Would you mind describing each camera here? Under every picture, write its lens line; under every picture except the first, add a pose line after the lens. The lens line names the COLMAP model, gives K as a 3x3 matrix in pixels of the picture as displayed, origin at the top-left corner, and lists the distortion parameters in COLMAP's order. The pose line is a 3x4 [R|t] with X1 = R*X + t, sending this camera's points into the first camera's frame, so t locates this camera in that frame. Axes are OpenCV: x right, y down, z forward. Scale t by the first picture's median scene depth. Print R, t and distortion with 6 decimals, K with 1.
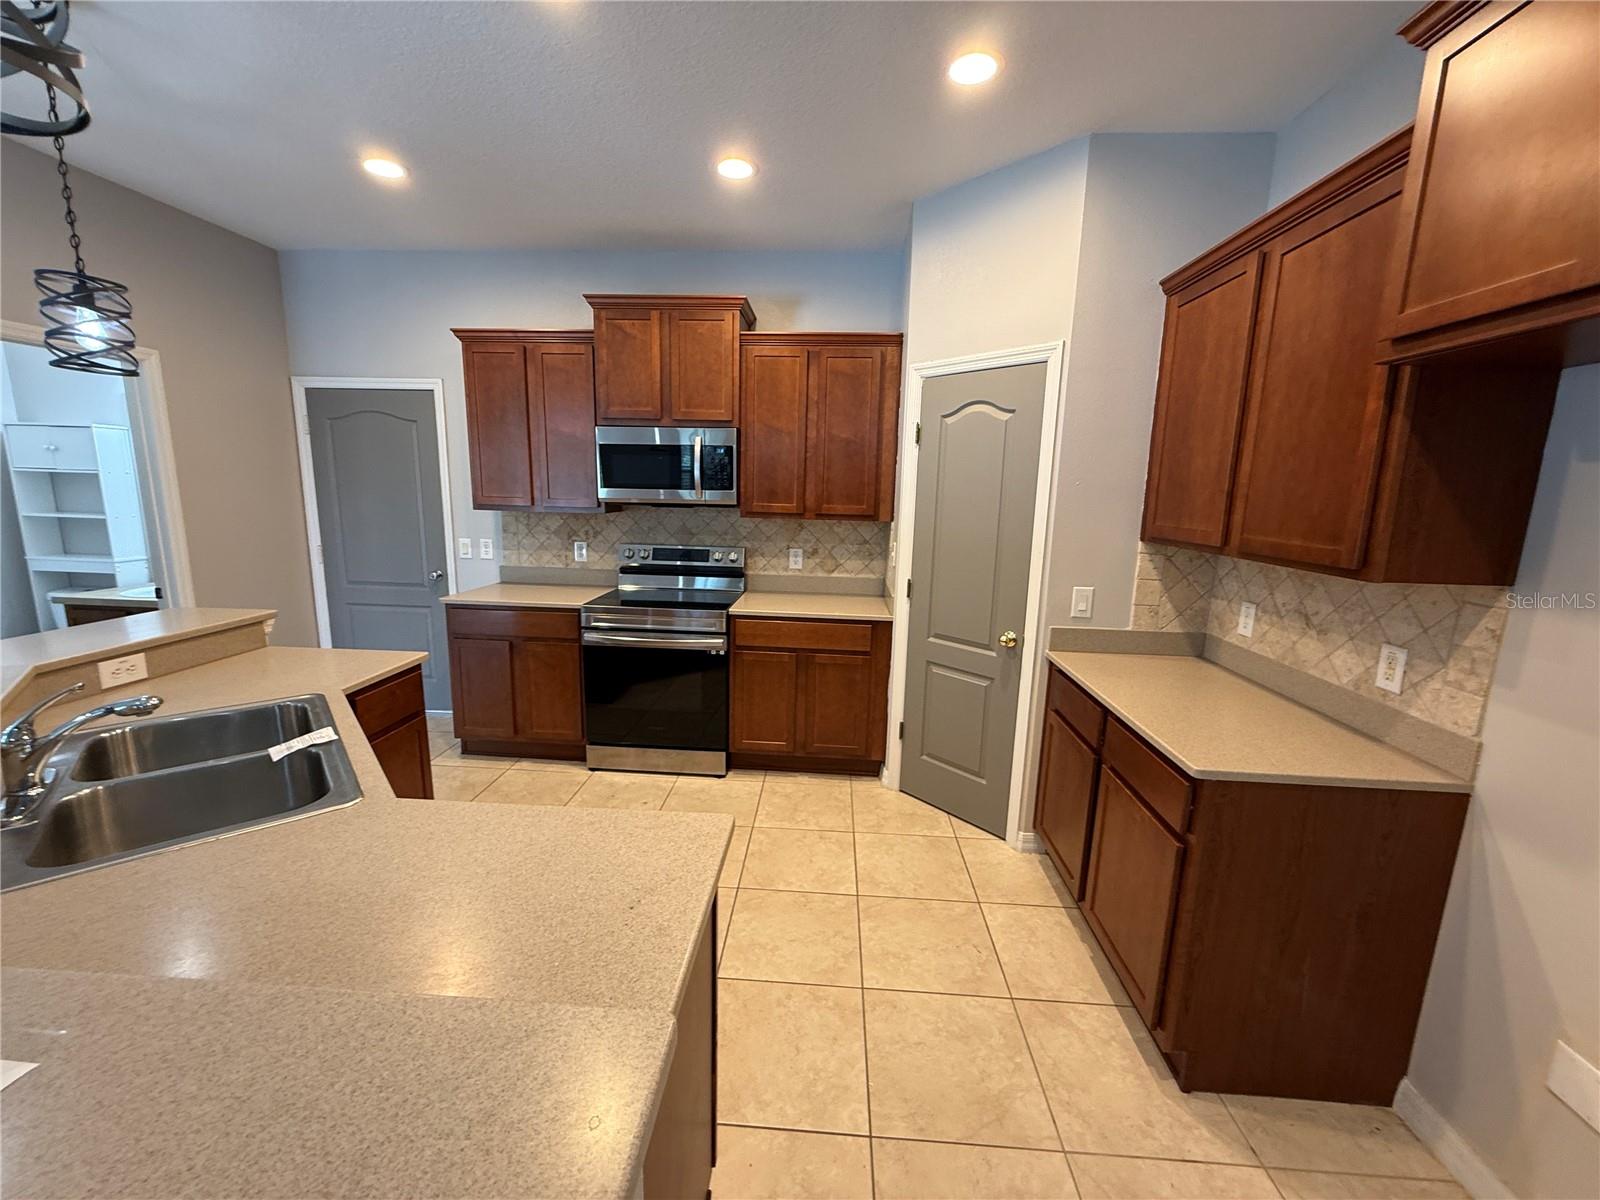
lens RADIAL K [[636.9, 0, 799.8], [0, 636.9, 604.9], [0, 0, 1]] dist [-0.000636, -0.000647]
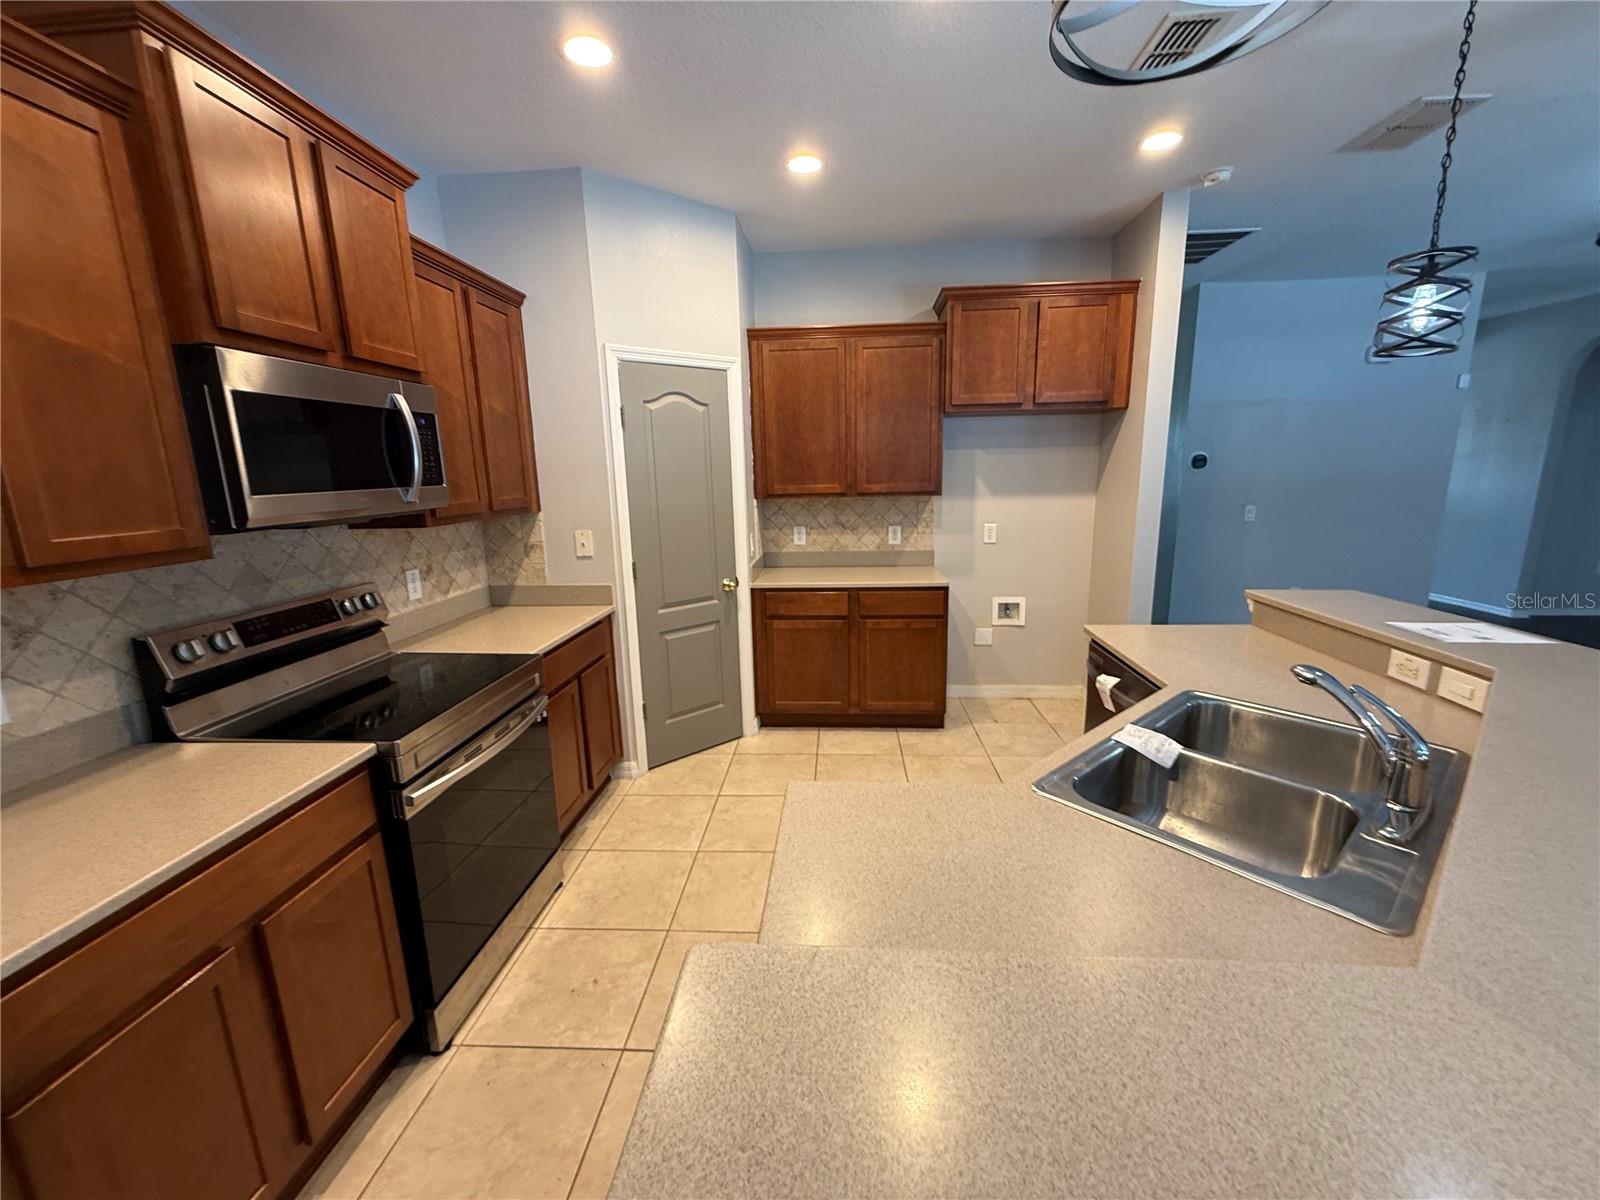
lens RADIAL K [[636.9, 0, 799.7], [0, 636.9, 603.0], [0, 0, 1]] dist [-0.000636, -0.000647]
pose [[0.009824, -0.230792, 0.972953, -0.777392], [0.206908, 0.952412, 0.223831, -0.141164], [-0.978311, 0.199113, 0.057109, 0.662423]]
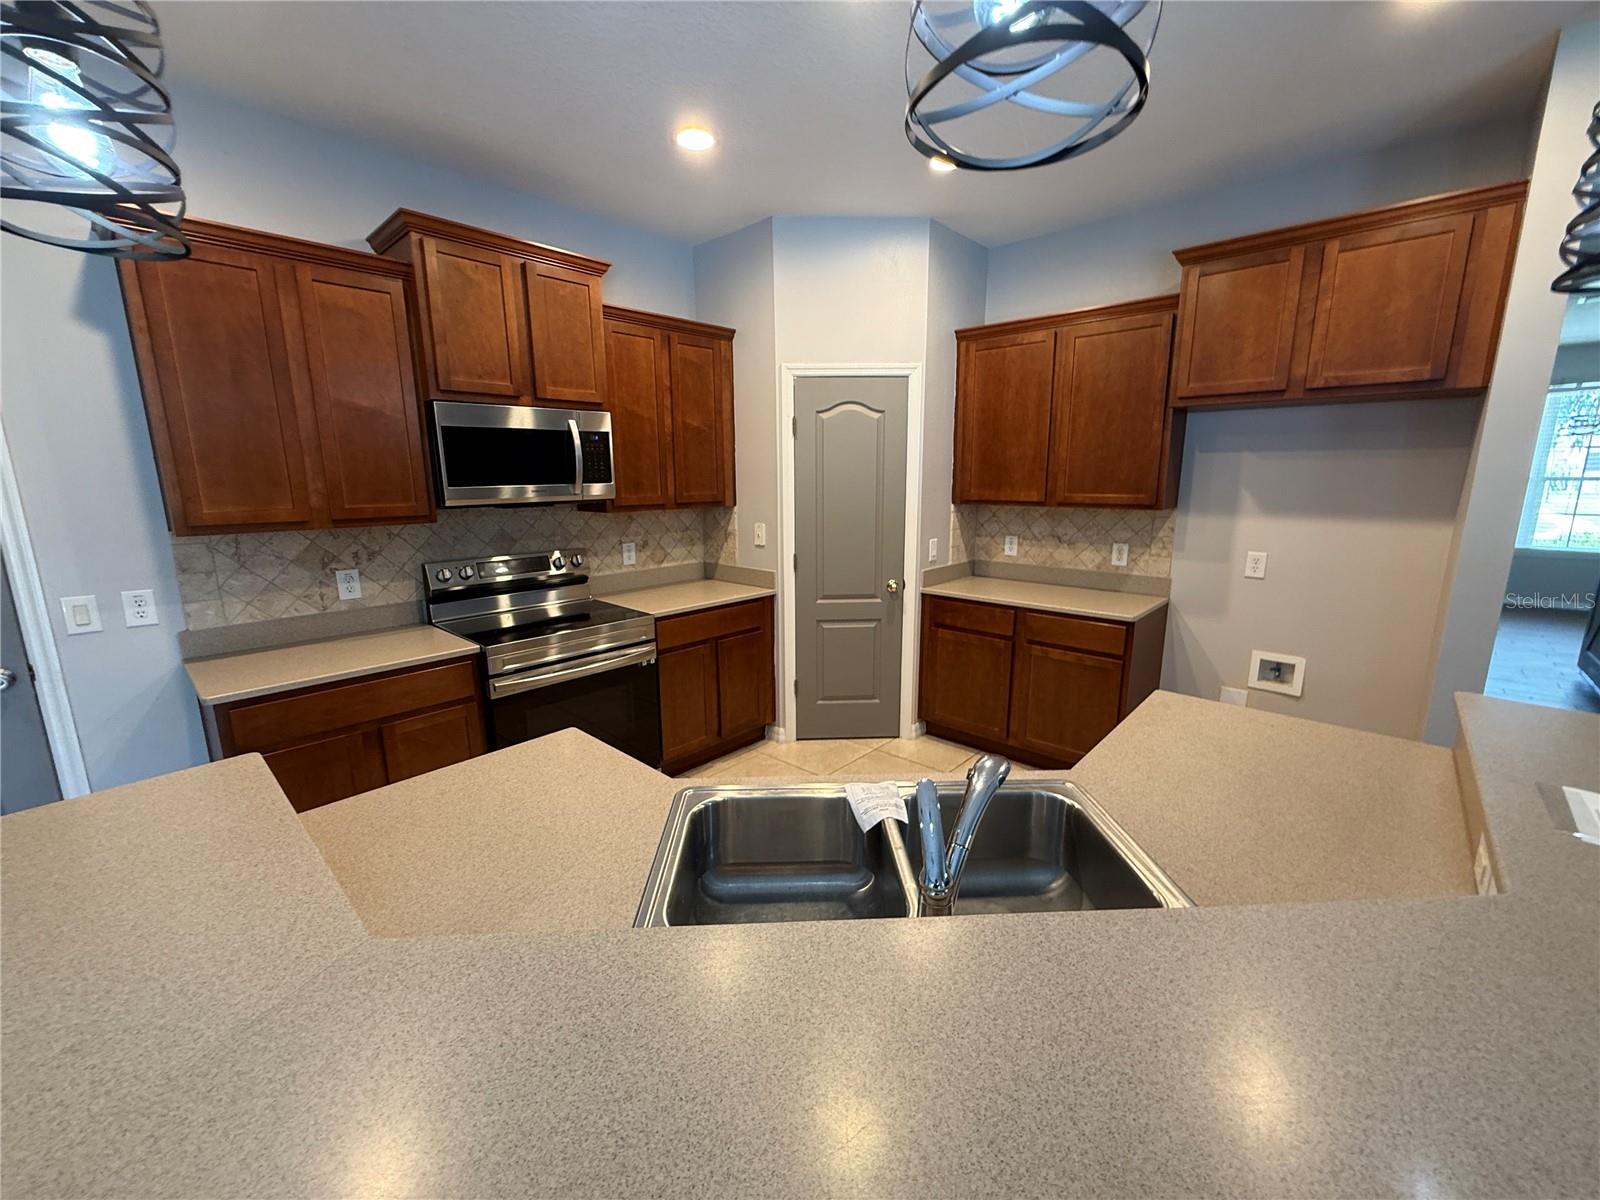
lens RADIAL K [[636.9, 0, 799.2], [0, 636.9, 603.1], [0, 0, 1]] dist [-0.000636, -0.000647]
pose [[0.630243, -0.184096, 0.754256, -0.663906], [0.165610, 0.981000, 0.101058, -0.063991], [-0.758530, 0.061221, 0.648756, 0.245711]]
